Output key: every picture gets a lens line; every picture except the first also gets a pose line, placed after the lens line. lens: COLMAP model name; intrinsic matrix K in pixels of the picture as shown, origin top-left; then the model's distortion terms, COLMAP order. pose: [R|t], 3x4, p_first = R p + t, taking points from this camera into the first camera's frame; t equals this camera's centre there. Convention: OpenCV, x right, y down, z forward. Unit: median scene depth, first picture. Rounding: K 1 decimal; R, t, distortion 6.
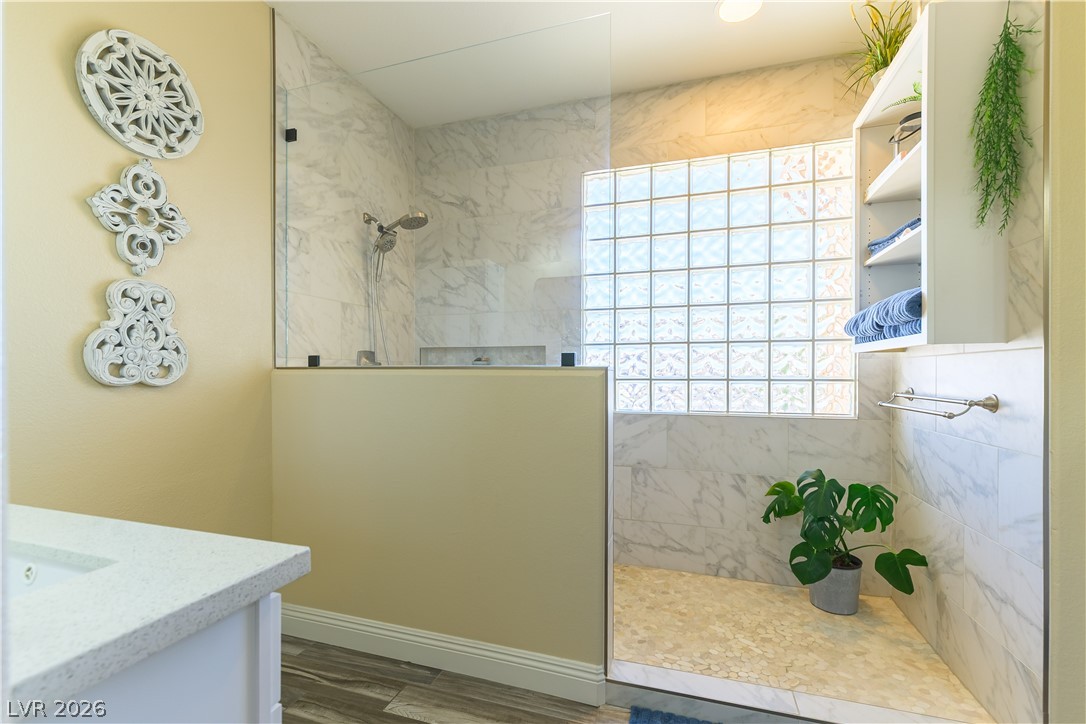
lens RADIAL K [[470.9, 0, 547.2], [0, 470.9, 369.8], [0, 0, 1]] dist [0.003057, -0.000688]
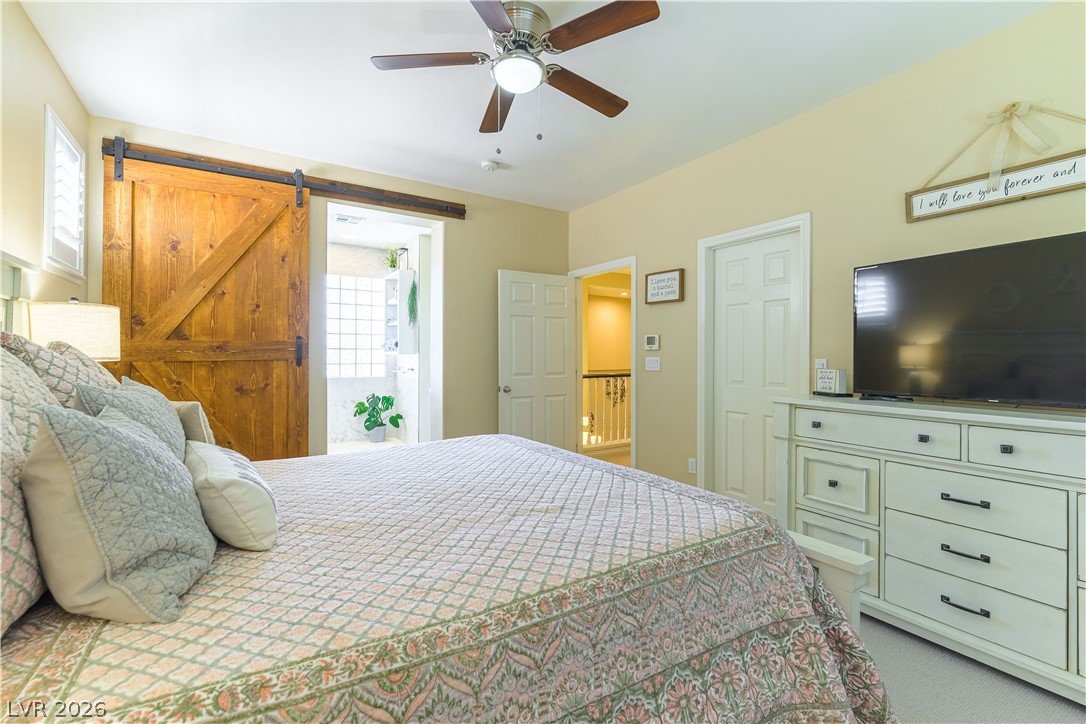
lens RADIAL K [[470.9, 0, 547.4], [0, 470.9, 358.1], [0, 0, 1]] dist [0.003057, -0.000688]
pose [[0.641639, -0.002121, 0.767004, -0.998564], [-0.003443, 0.999978, 0.005645, -0.034469], [-0.766999, -0.006263, 0.641618, -1.752574]]
